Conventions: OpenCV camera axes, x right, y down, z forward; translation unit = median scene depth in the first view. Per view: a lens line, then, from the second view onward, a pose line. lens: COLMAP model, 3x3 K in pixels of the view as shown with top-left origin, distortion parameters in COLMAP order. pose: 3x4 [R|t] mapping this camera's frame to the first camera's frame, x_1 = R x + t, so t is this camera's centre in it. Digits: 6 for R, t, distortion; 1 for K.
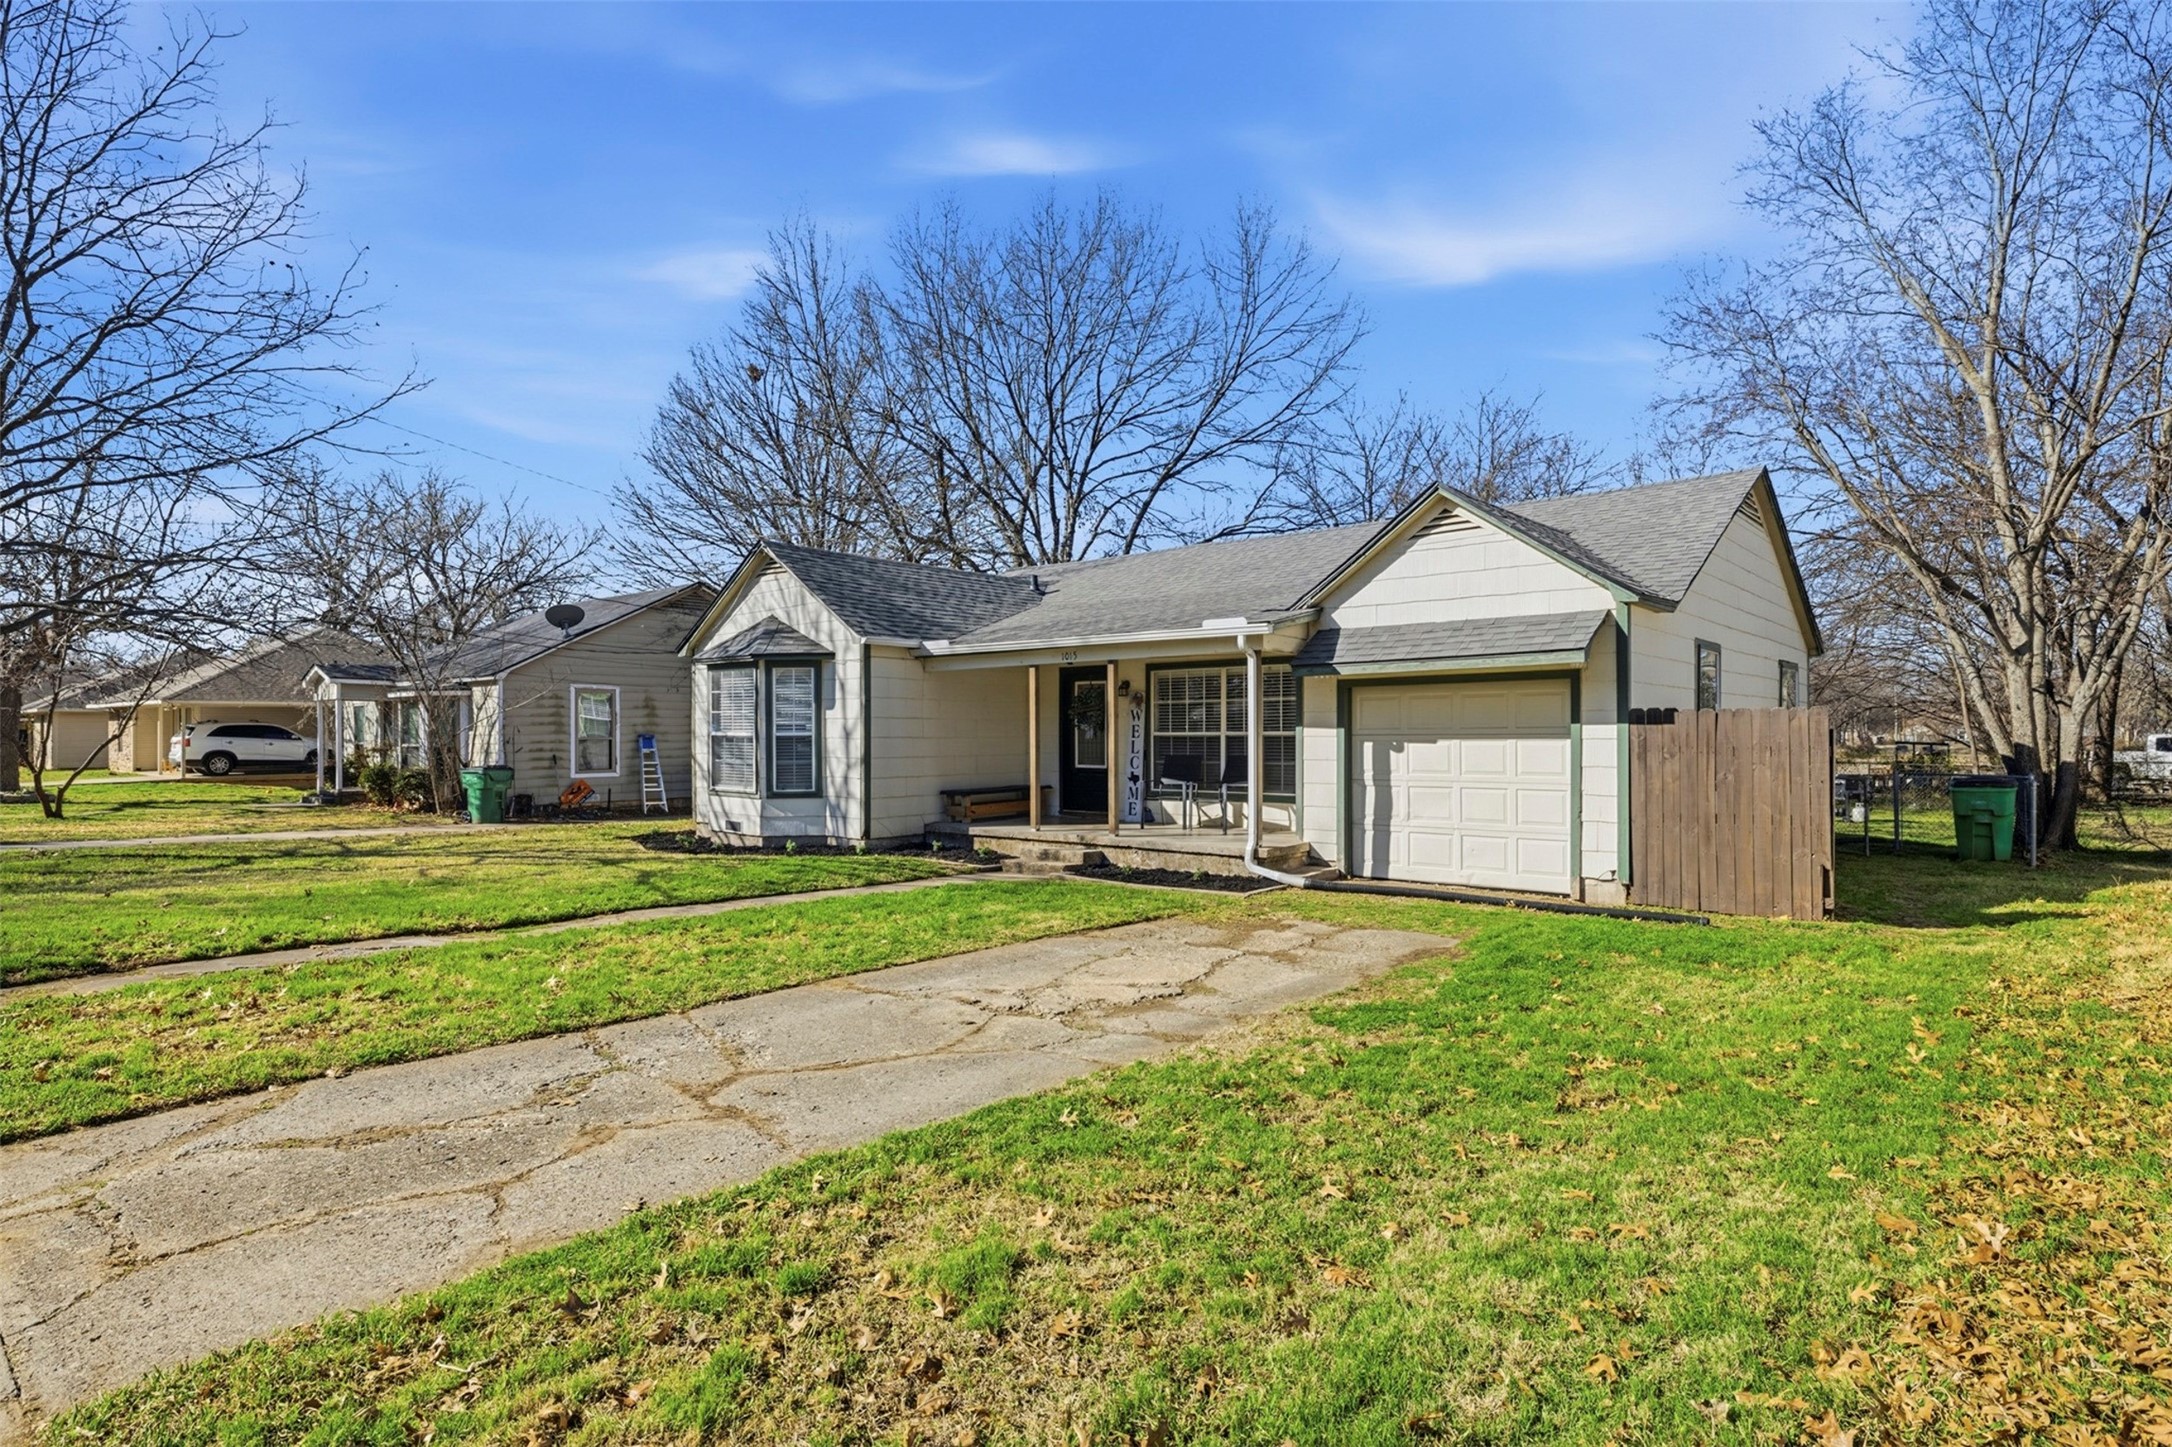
lens RADIAL K [[1130.4, 0, 1094.2], [0, 1130.4, 726.9], [0, 0, 1]] dist [0.024425, 0.000657]
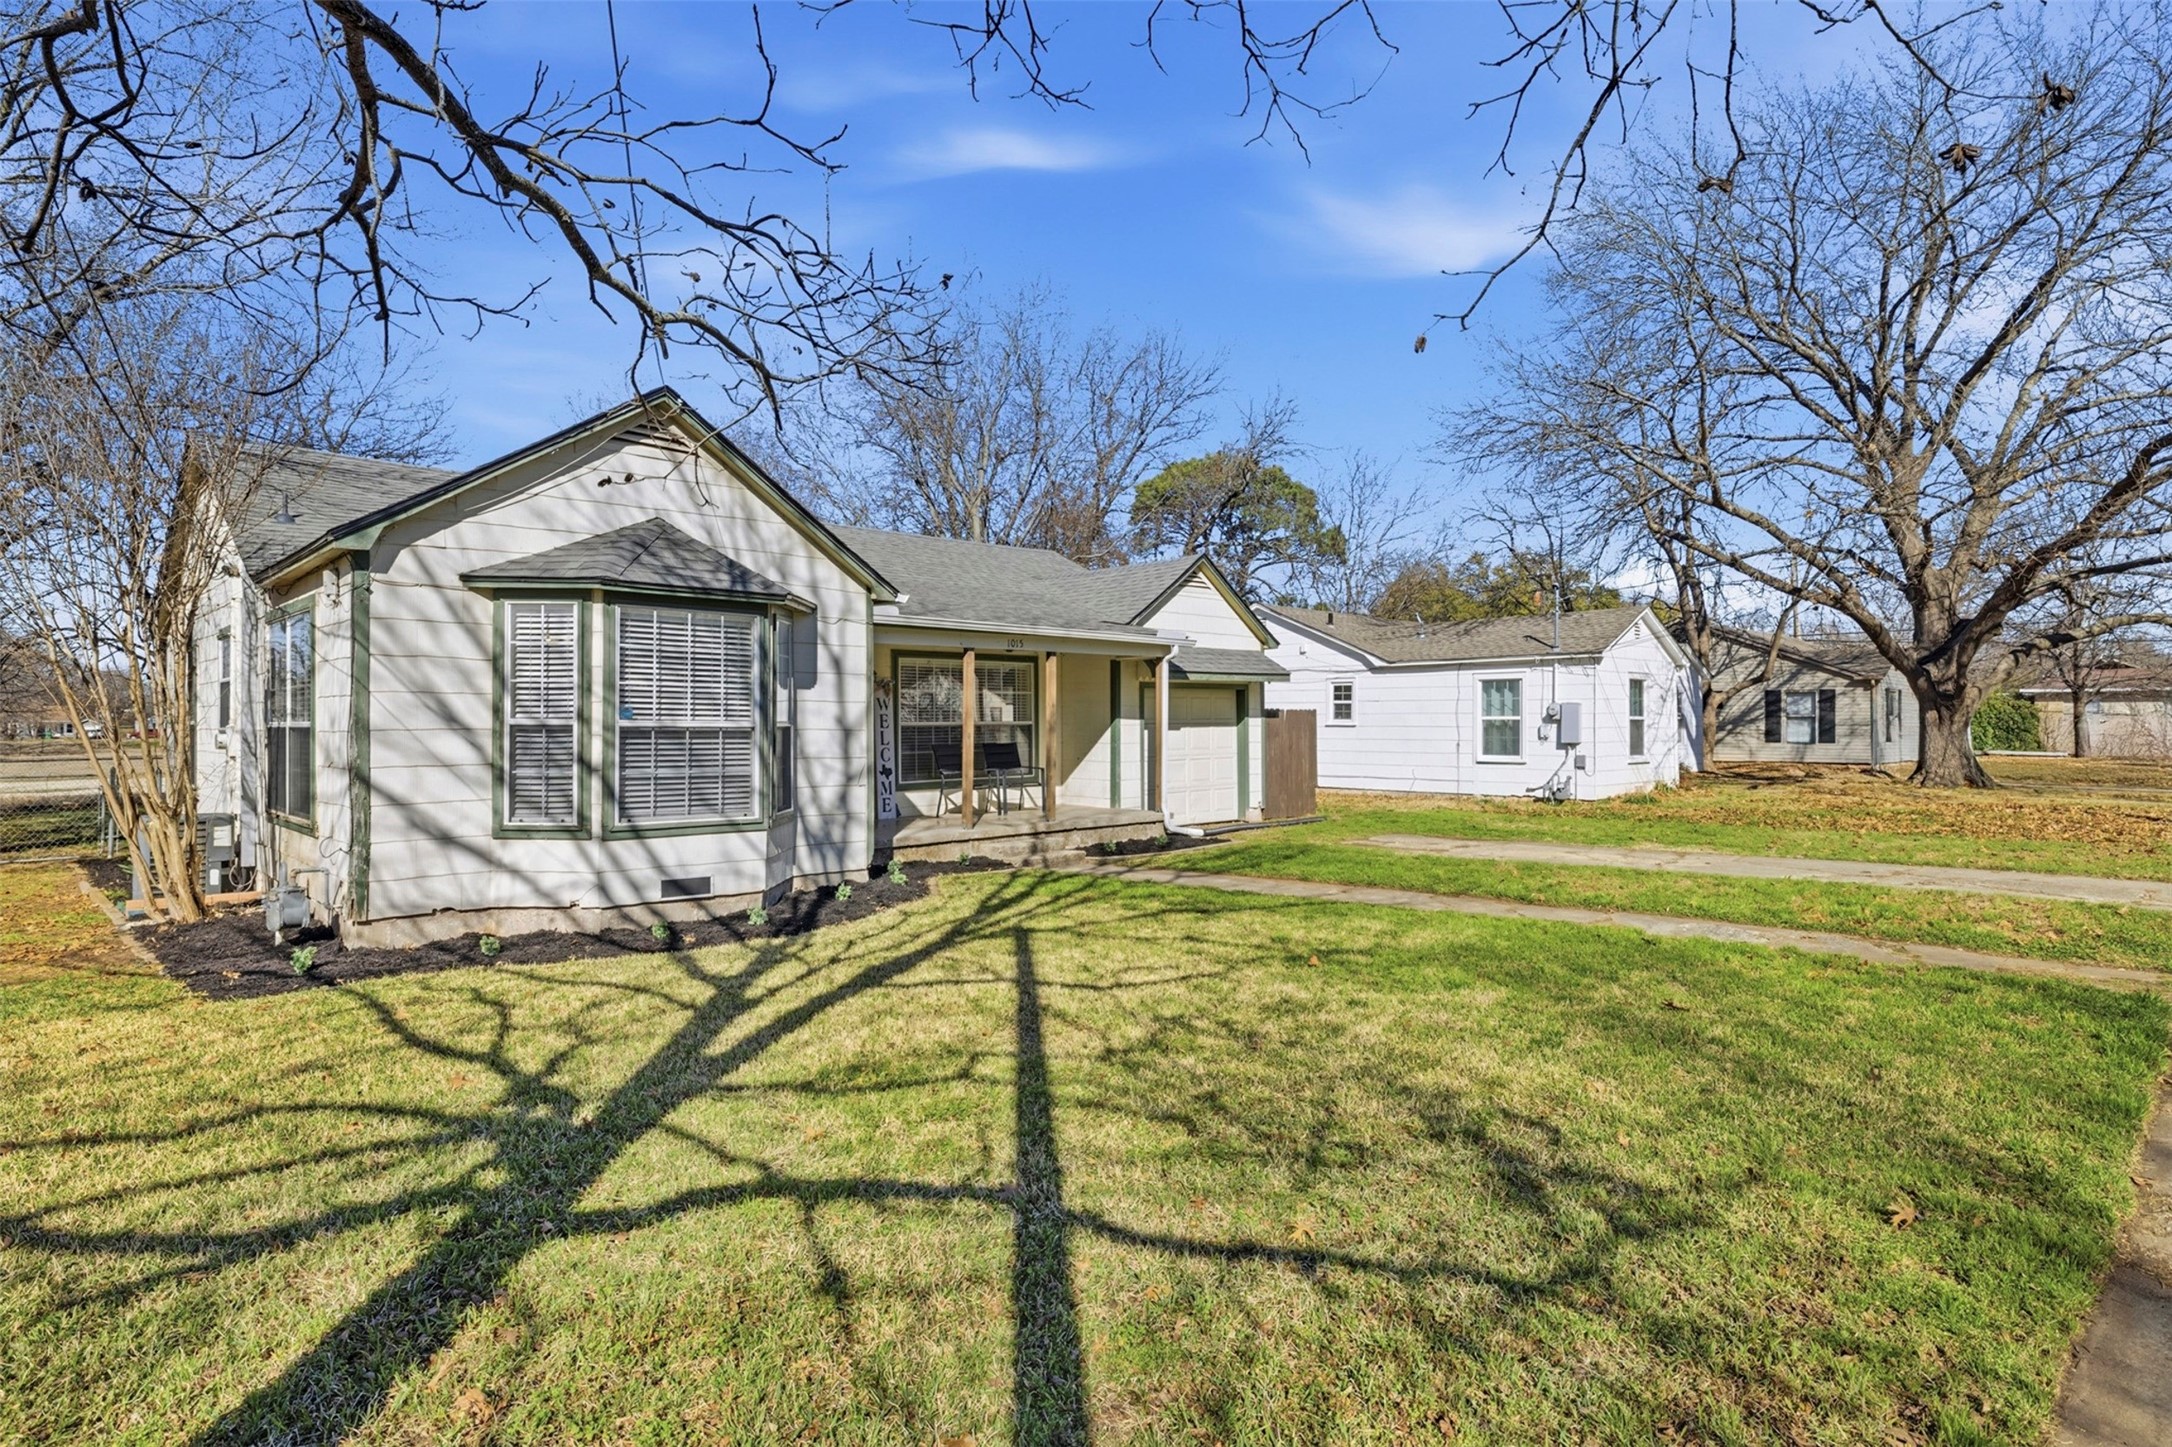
lens RADIAL K [[1130.4, 0, 1091.3], [0, 1130.4, 730.2], [0, 0, 1]] dist [0.024425, 0.000657]
pose [[0.084125, -0.007962, 0.996423, -0.896033], [-0.005808, 0.999947, 0.008480, 0.002461], [-0.996438, -0.006501, 0.084074, 0.776159]]
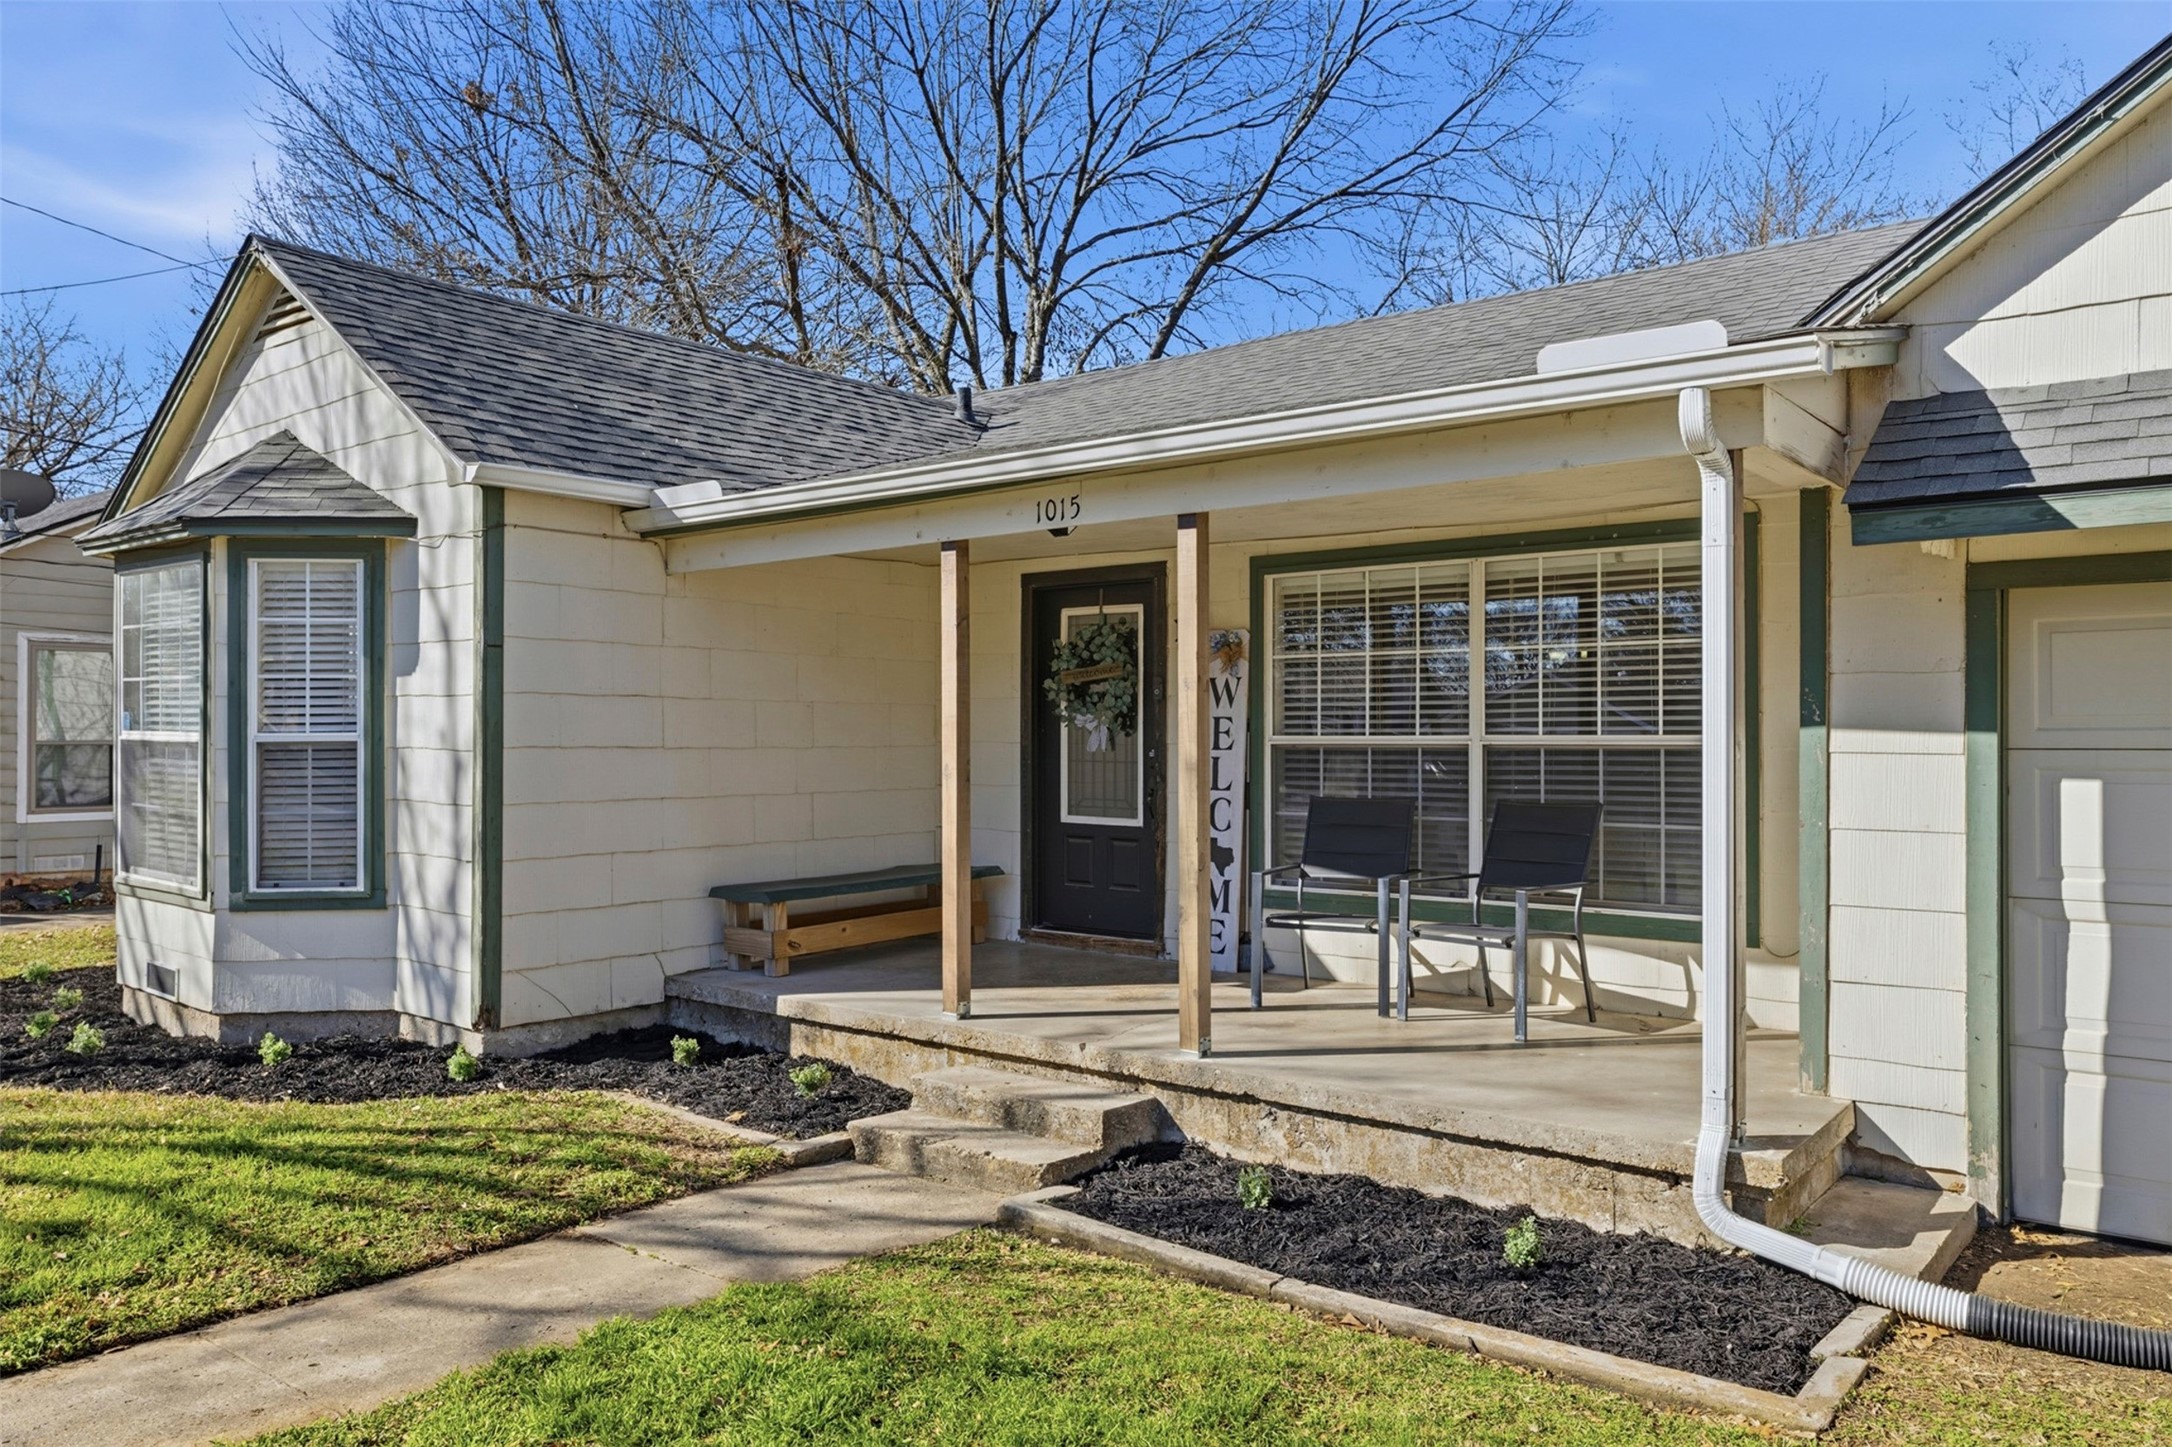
lens RADIAL K [[1543.3, 0, 1094.2], [0, 1543.3, 718.5], [0, 0, 1]] dist [-0.006090, -0.000680]
pose [[0.999691, 0.002935, 0.024687, -0.020360], [-0.002861, 0.999991, -0.003041, 0.000653], [-0.024695, 0.002969, 0.999691, 0.492043]]
